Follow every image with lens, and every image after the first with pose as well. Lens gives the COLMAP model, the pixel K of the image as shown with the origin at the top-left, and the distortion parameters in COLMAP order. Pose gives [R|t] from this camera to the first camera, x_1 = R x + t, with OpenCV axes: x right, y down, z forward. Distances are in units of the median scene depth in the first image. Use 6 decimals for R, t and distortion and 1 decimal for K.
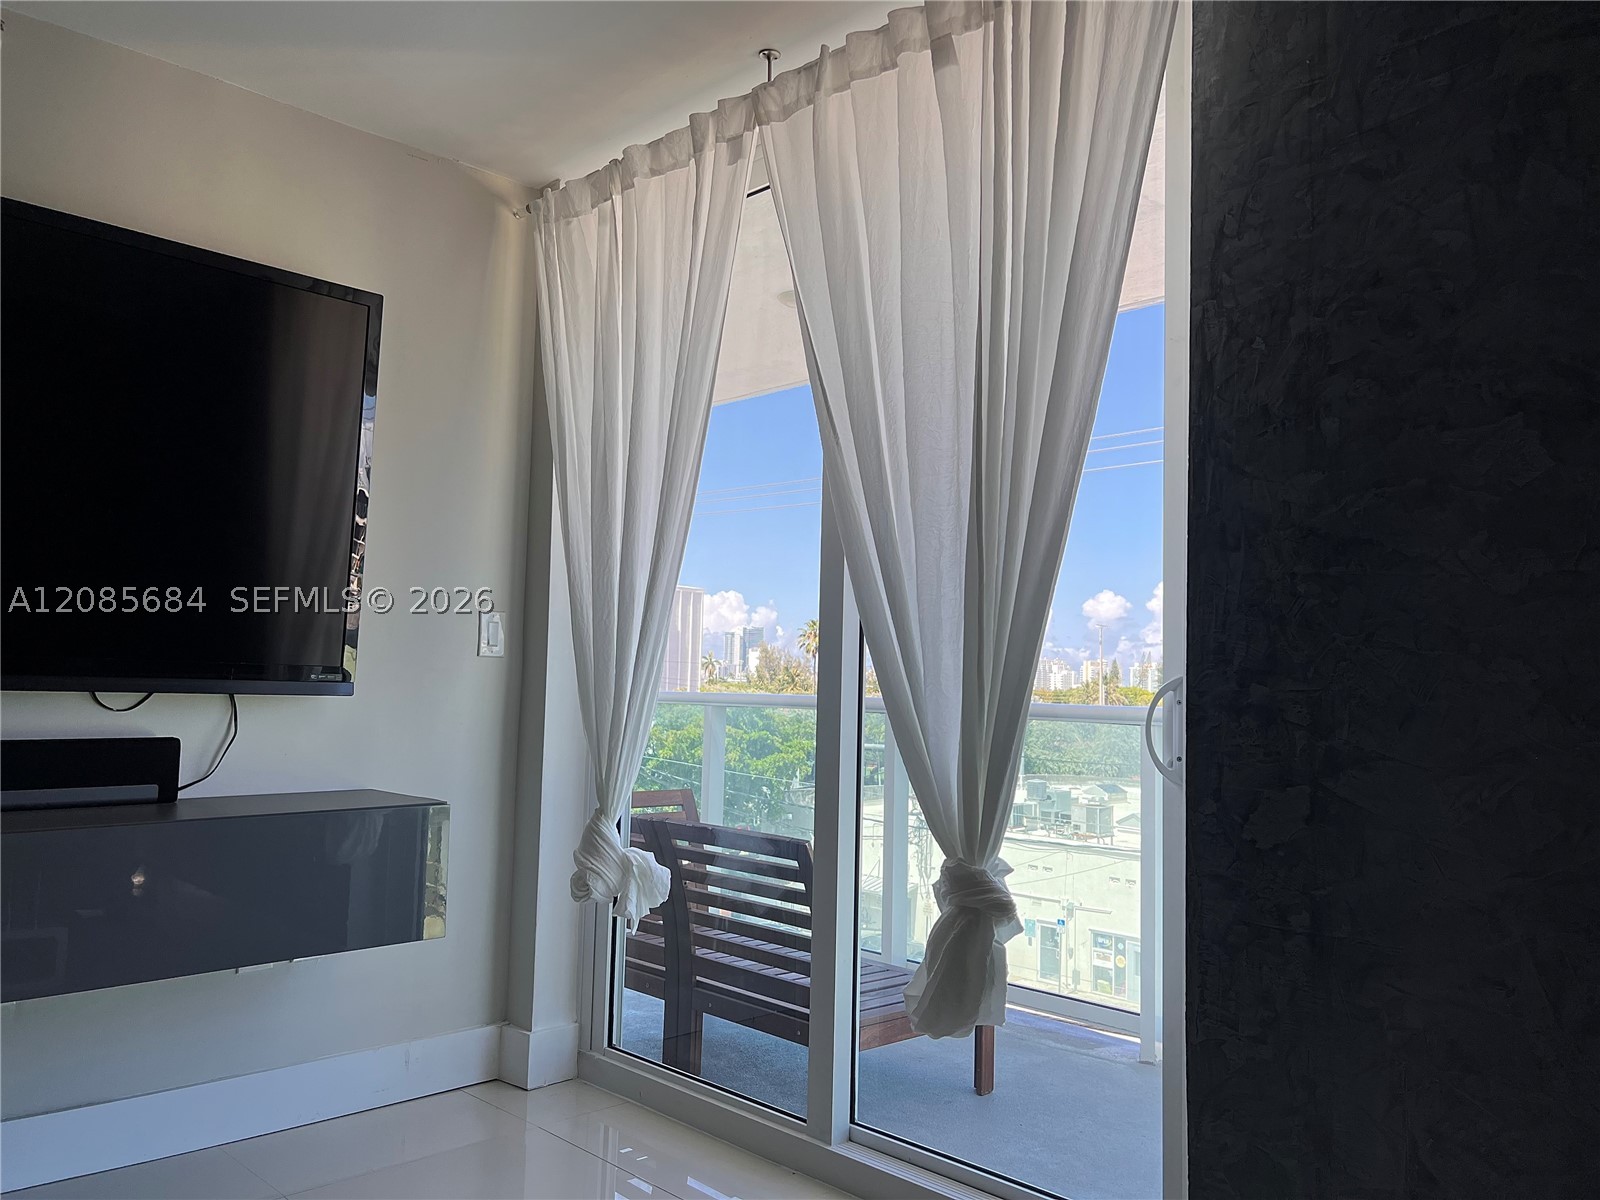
lens RADIAL K [[1210.0, 0, 782.7], [0, 1210.0, 600.0], [0, 0, 1]] dist [0.060746, -0.076770]
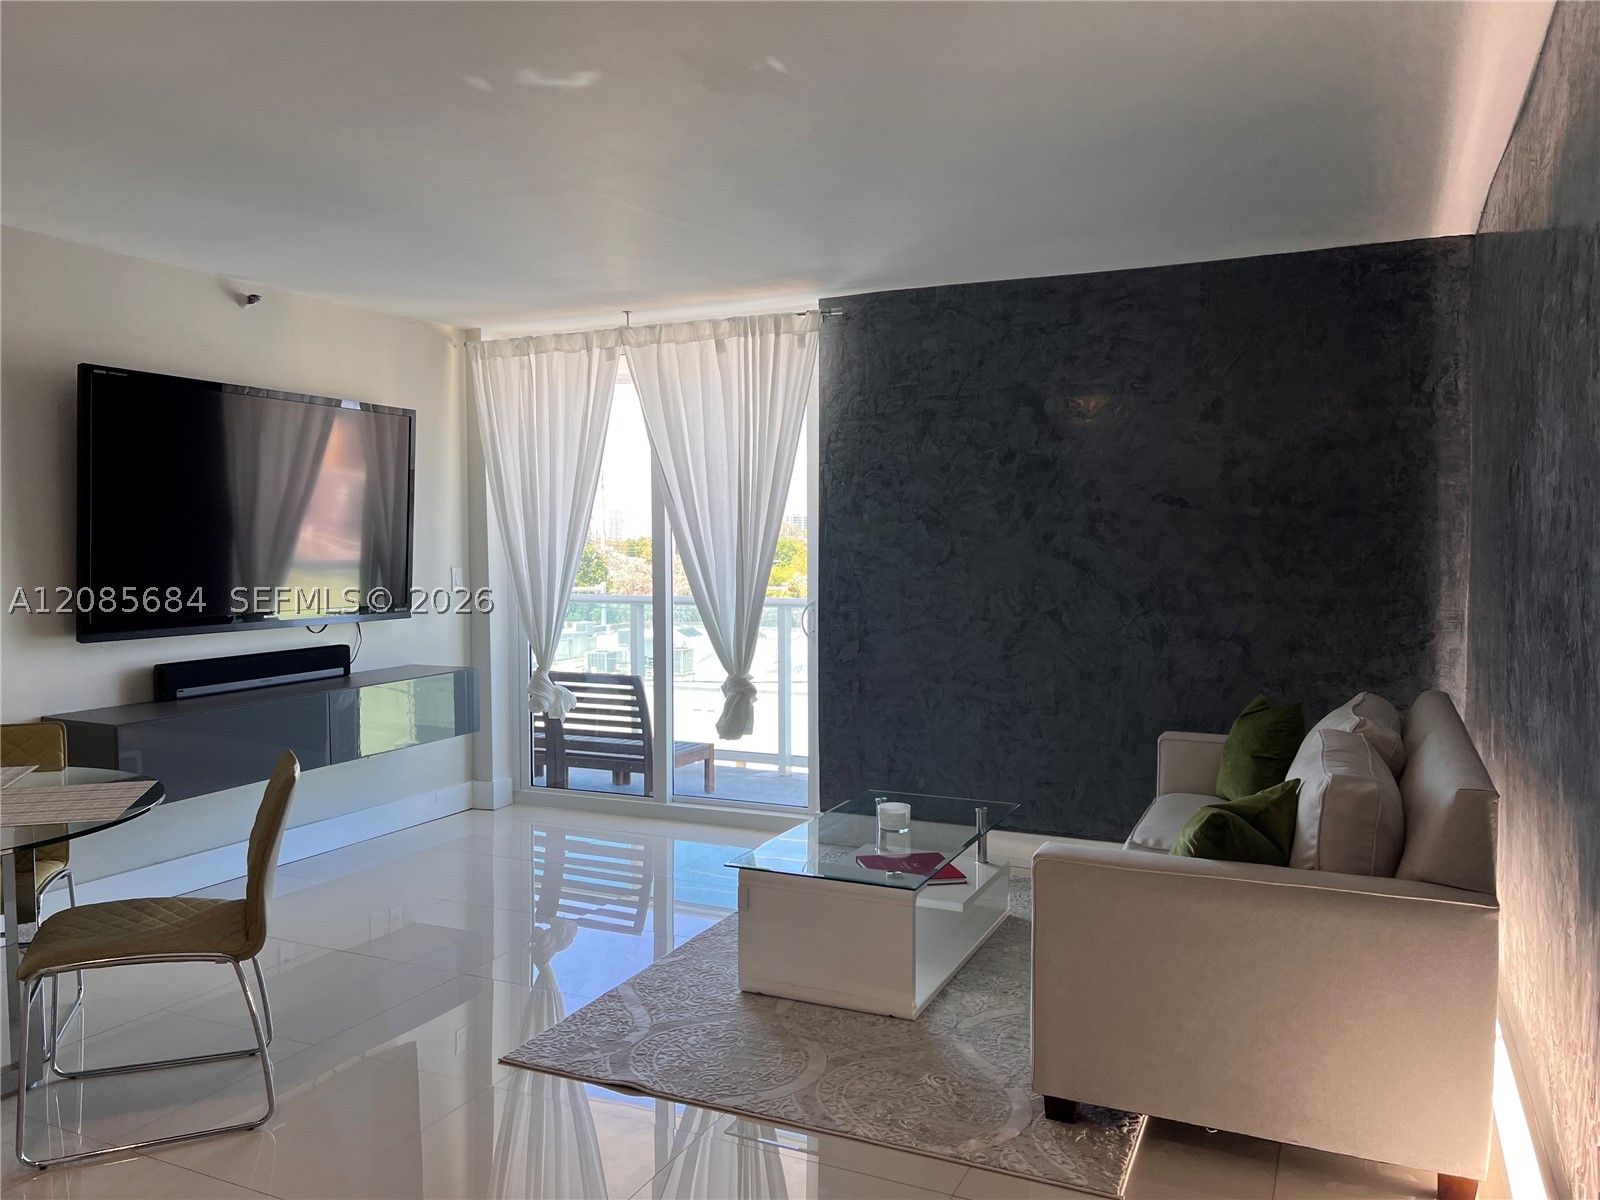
lens RADIAL K [[1210.0, 0, 780.3], [0, 1210.0, 614.2], [0, 0, 1]] dist [0.060746, -0.076770]
pose [[0.940630, -0.049519, 0.335802, -0.590731], [0.003964, 0.990836, 0.135009, -0.248824], [-0.339411, -0.125663, 0.932207, -1.344541]]
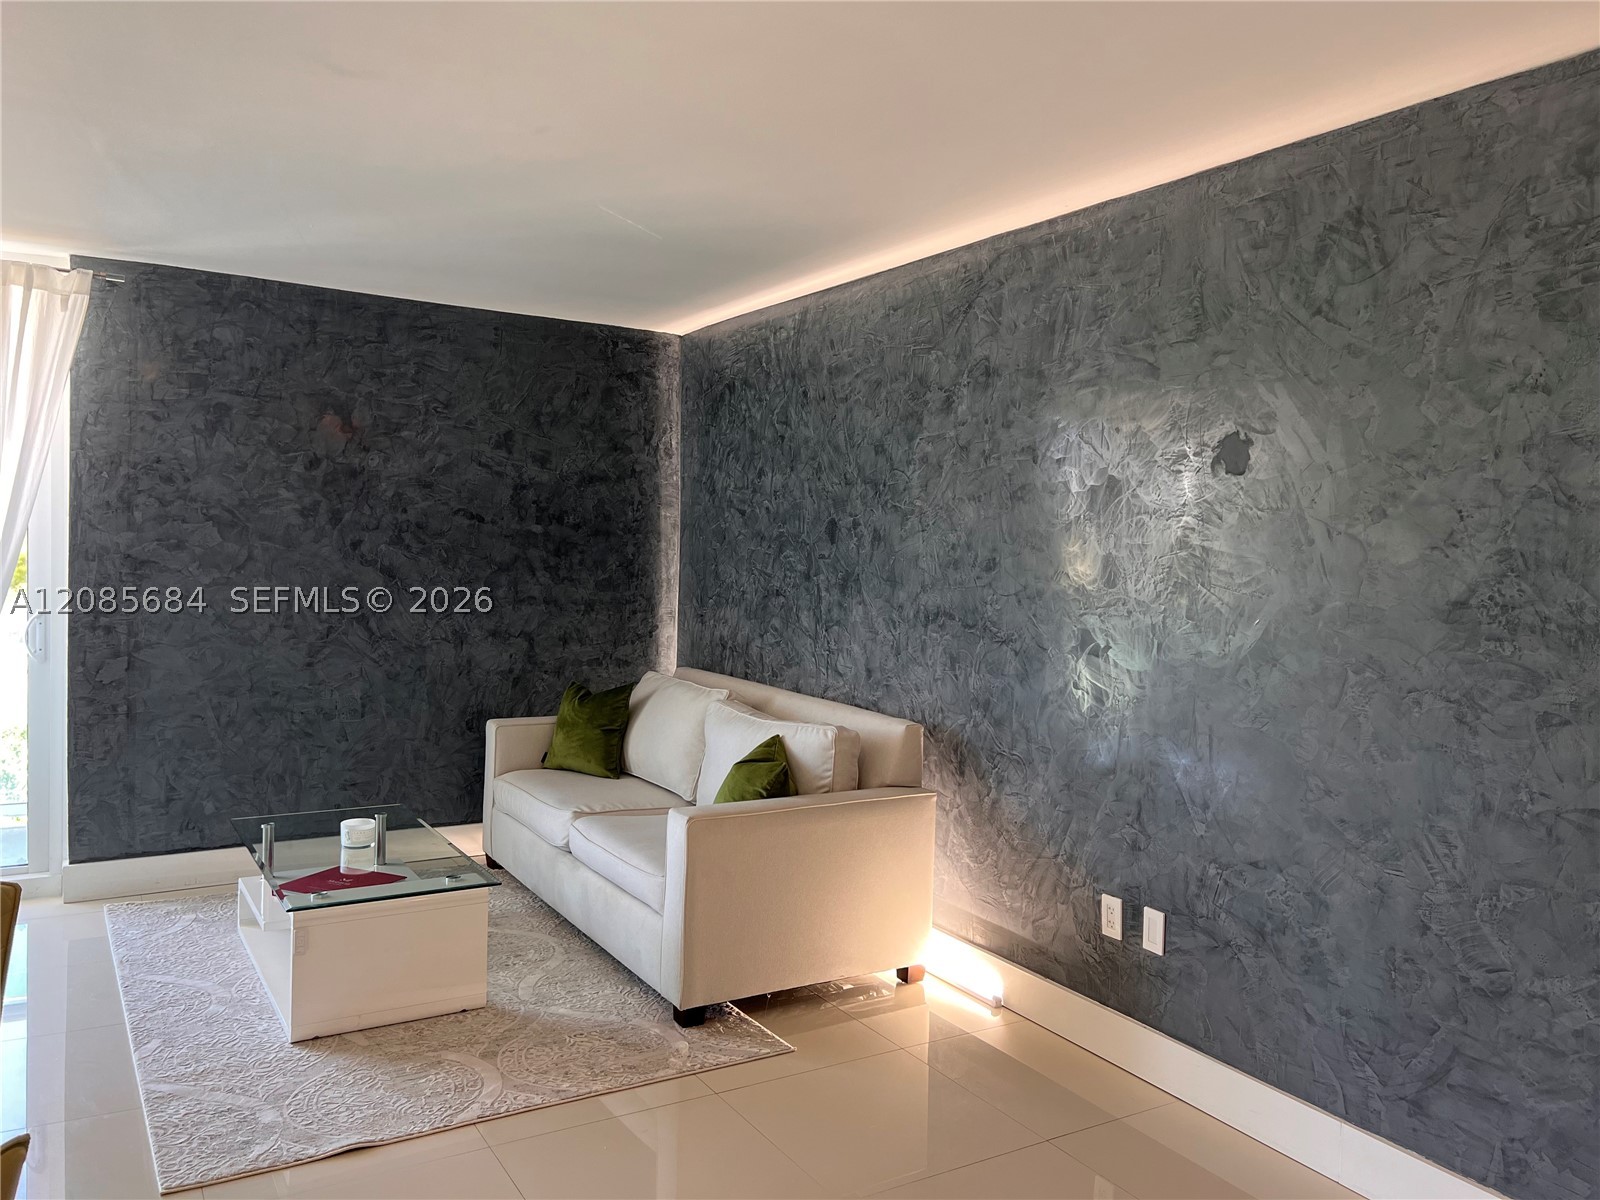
lens RADIAL K [[1210.0, 0, 798.8], [0, 1210.0, 594.1], [0, 0, 1]] dist [0.060746, -0.076770]
pose [[0.233737, -0.059268, 0.970492, -1.404573], [-0.092018, 0.992312, 0.082763, -0.260200], [-0.967936, -0.108647, 0.226486, -0.755613]]
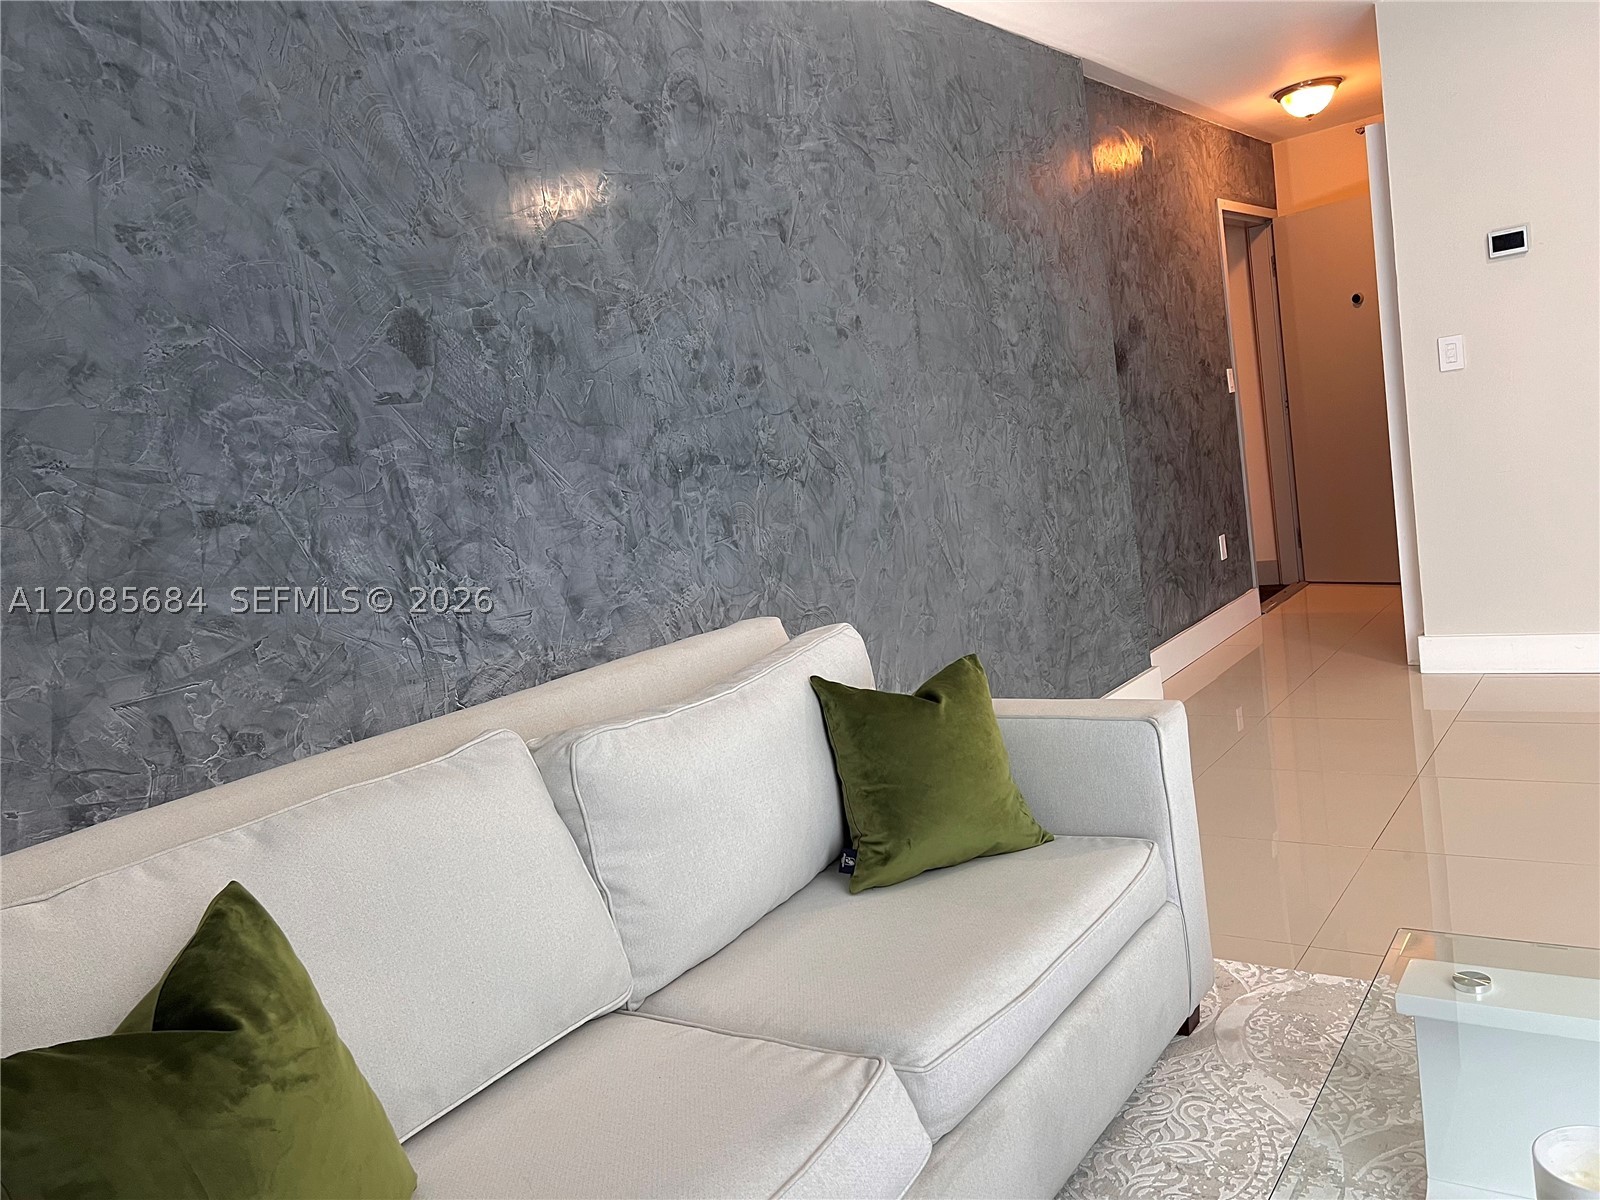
lens RADIAL K [[1210.0, 0, 797.1], [0, 1210.0, 608.1], [0, 0, 1]] dist [0.060746, -0.076770]
pose [[-0.980111, 0.140064, -0.140589, 0.508351], [0.132909, 0.989364, 0.059106, -0.010393], [0.147373, 0.039245, -0.988302, 0.658193]]
